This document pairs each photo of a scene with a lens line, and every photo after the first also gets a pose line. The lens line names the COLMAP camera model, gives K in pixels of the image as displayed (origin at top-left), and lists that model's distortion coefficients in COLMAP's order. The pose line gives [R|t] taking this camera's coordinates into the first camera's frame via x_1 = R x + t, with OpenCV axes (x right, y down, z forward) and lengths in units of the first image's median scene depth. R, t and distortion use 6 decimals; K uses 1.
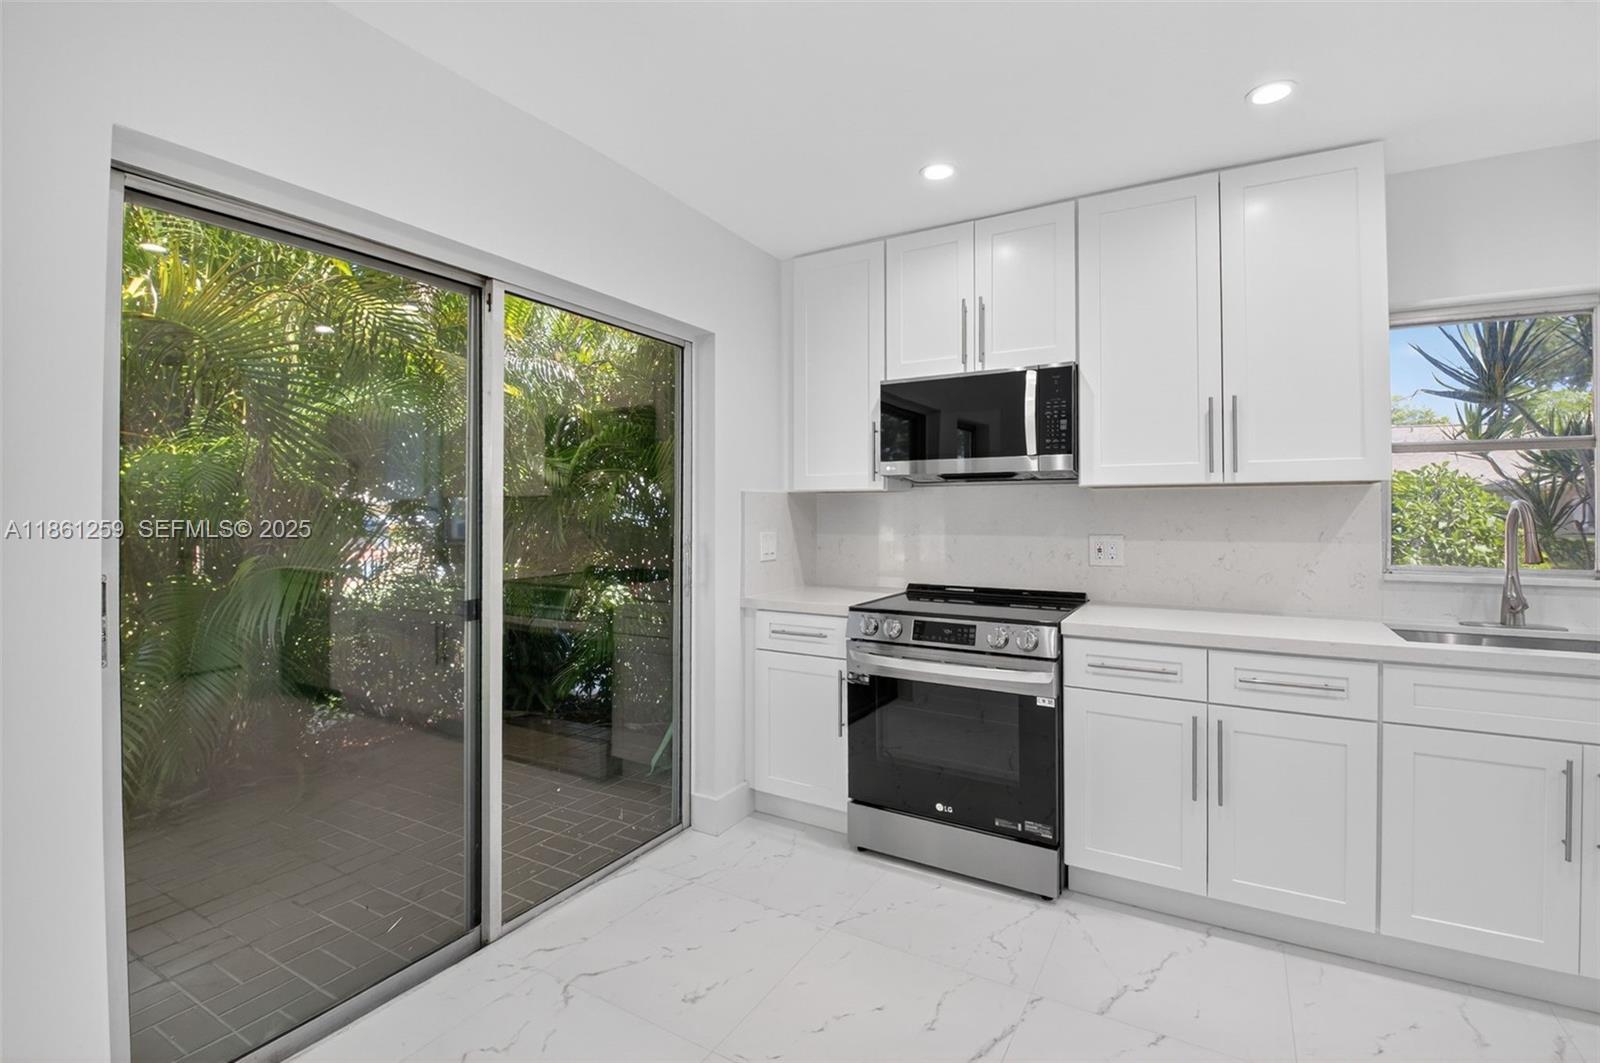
lens RADIAL K [[712.8, 0, 793.6], [0, 712.8, 494.4], [0, 0, 1]] dist [0.001555, -0.025012]
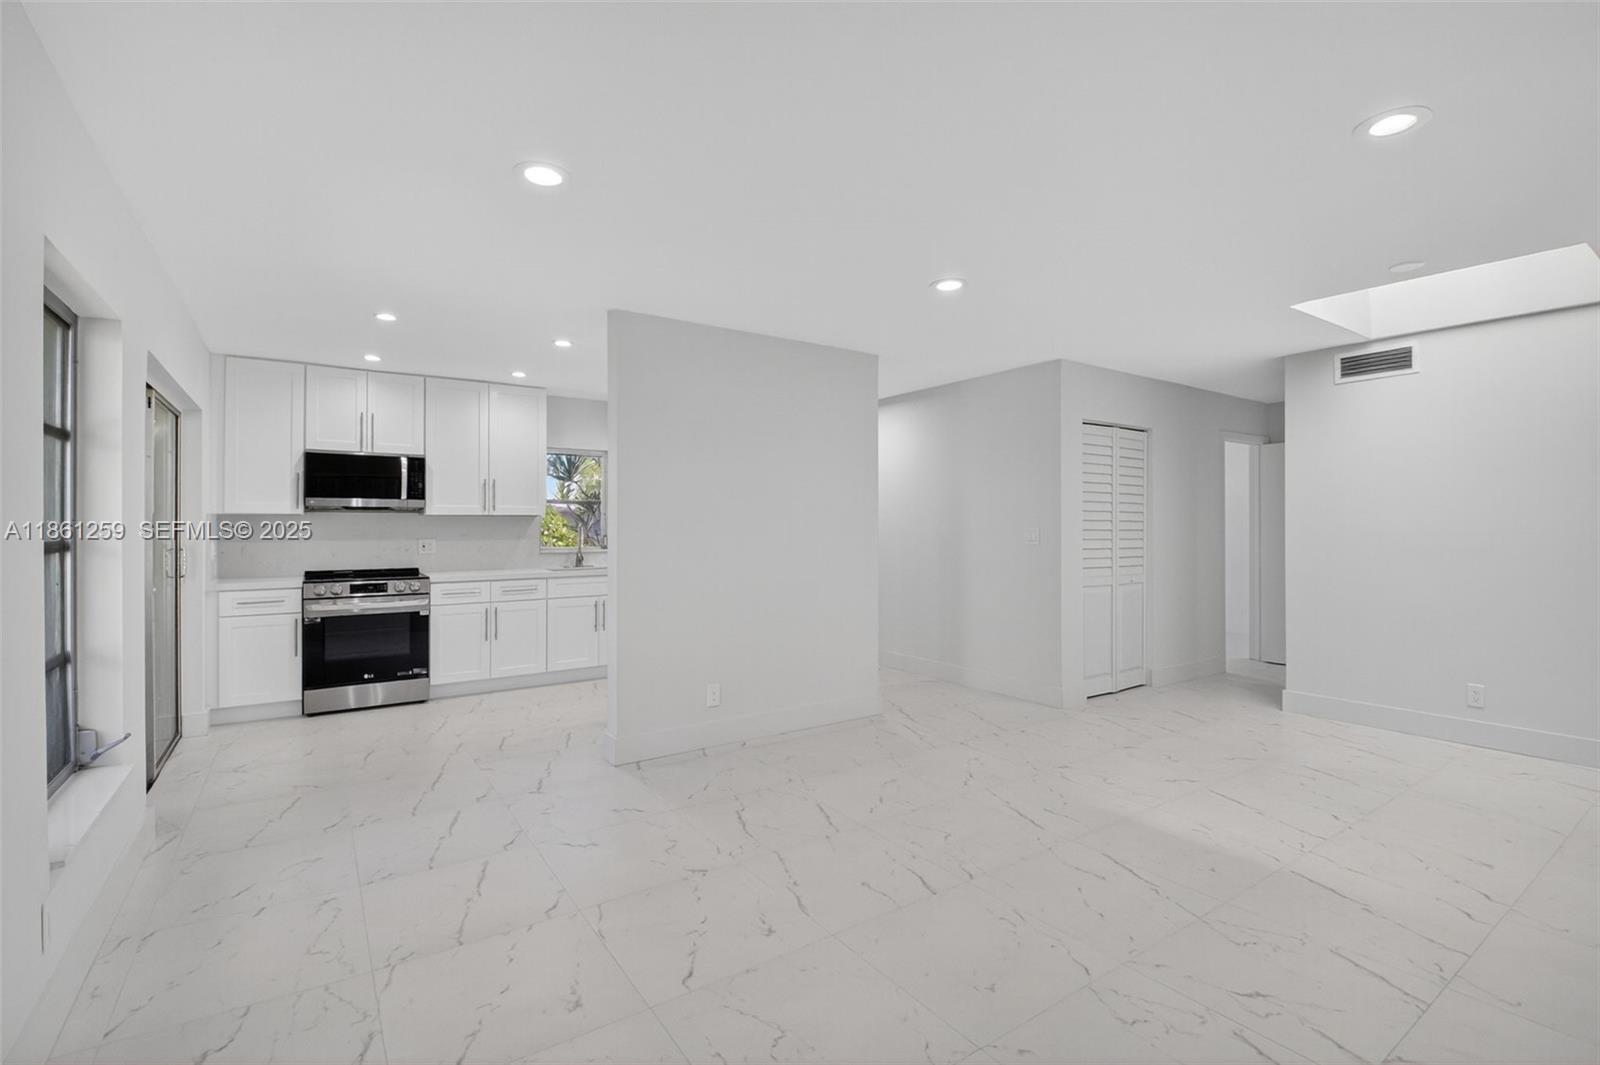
lens RADIAL K [[733.2, 0, 791.3], [0, 733.2, 519.7], [0, 0, 1]] dist [0.008013, -0.000142]
pose [[0.433132, 0.005559, 0.901314, -1.077114], [-0.019554, 0.999804, 0.003231, -0.025361], [-0.901119, -0.019024, 0.433155, -0.902346]]
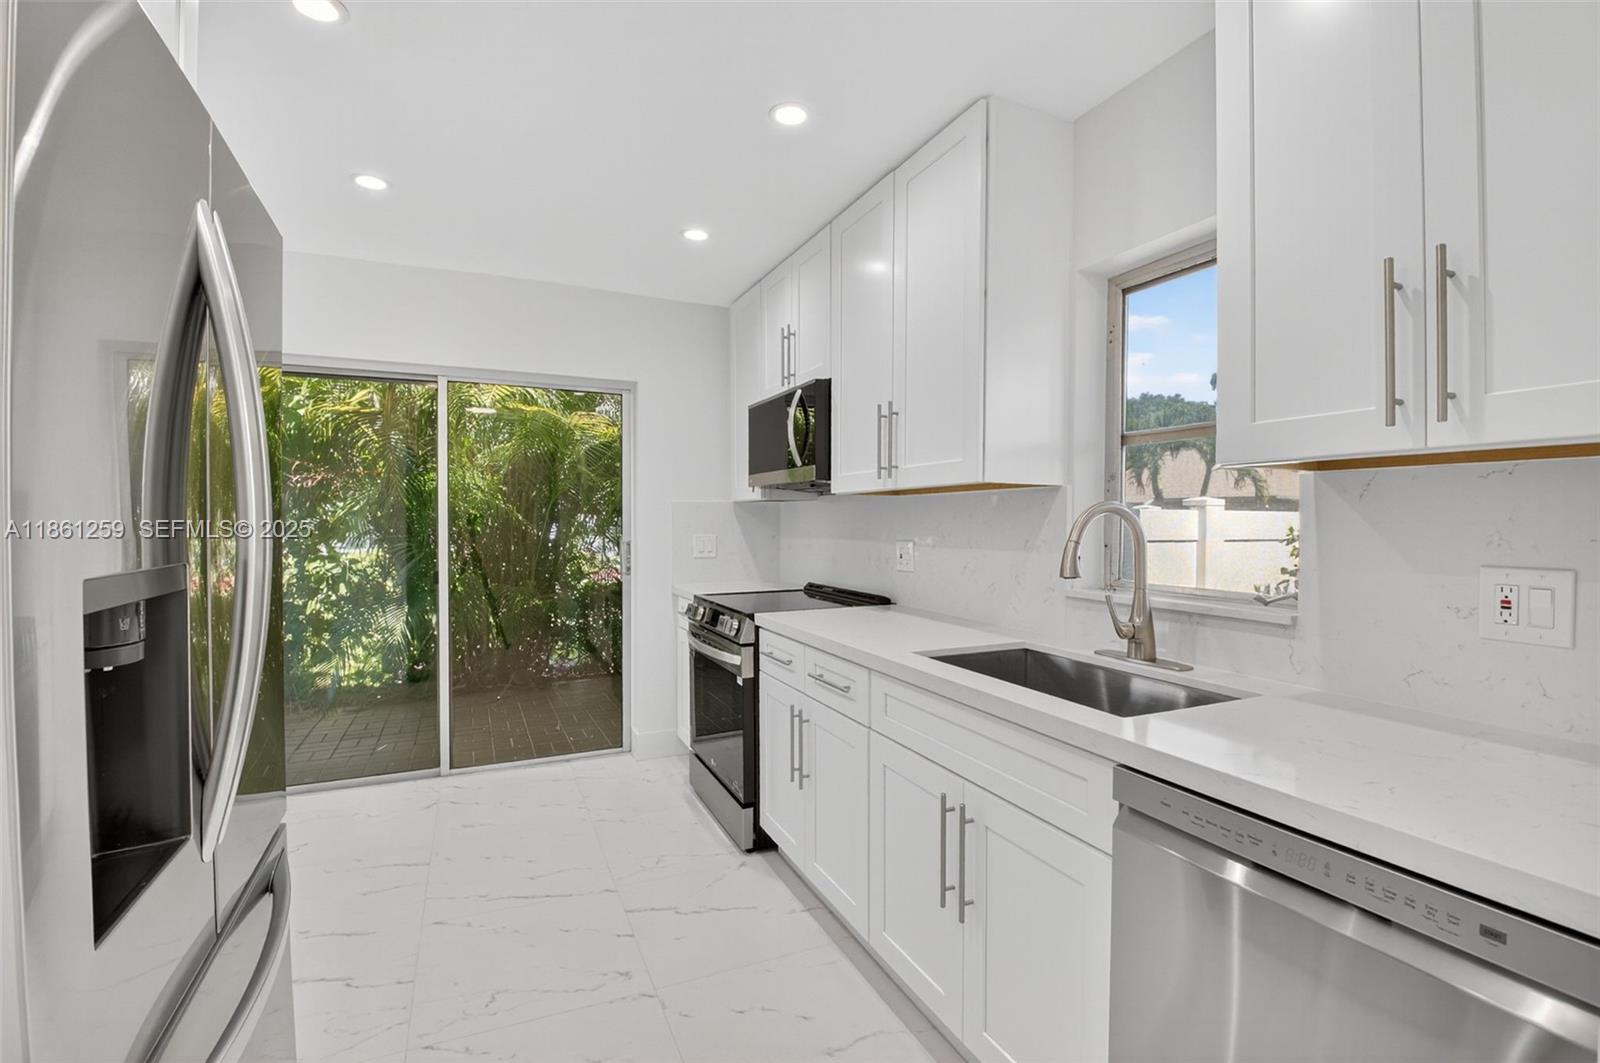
lens RADIAL K [[711.9, 0, 805.5], [0, 711.9, 526.8], [0, 0, 1]] dist [0.001545, -0.000024]
pose [[0.832370, 0.003325, -0.554210, 0.965793], [0.016345, 0.999400, 0.030545, 0.004384], [0.553979, -0.034483, 0.831816, 0.086697]]
